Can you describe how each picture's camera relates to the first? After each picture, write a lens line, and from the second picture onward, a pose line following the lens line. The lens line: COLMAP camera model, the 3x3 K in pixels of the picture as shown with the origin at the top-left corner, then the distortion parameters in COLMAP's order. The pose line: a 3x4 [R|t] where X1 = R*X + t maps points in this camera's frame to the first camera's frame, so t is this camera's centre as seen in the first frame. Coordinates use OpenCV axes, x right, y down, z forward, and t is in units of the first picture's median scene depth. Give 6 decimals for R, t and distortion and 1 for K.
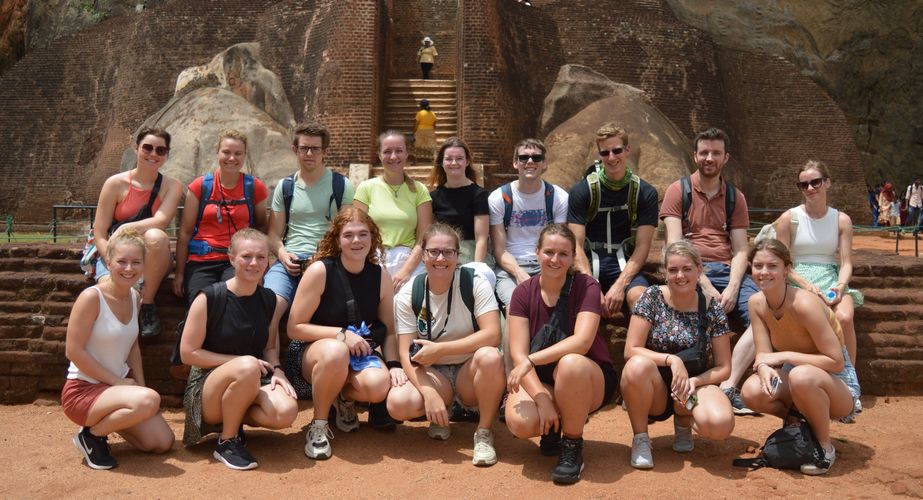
lens RADIAL K [[943.3, 0, 461.5], [0, 943.3, 250.0], [0, 0, 1]] dist [-0.087254, -0.004335]
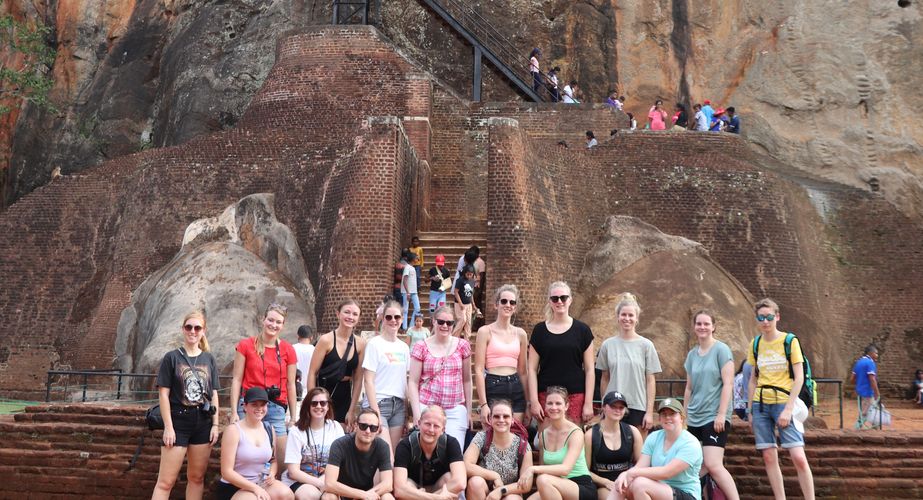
lens RADIAL K [[1323.6, 0, 464.0], [0, 1323.6, 29.7], [0, 0, 1]] dist [-0.138655, 0.144036]
pose [[0.996591, -0.017038, -0.080725, 0.075047], [-0.007827, 0.954506, -0.298087, 0.009096], [0.082132, 0.297703, 0.951119, -0.259199]]
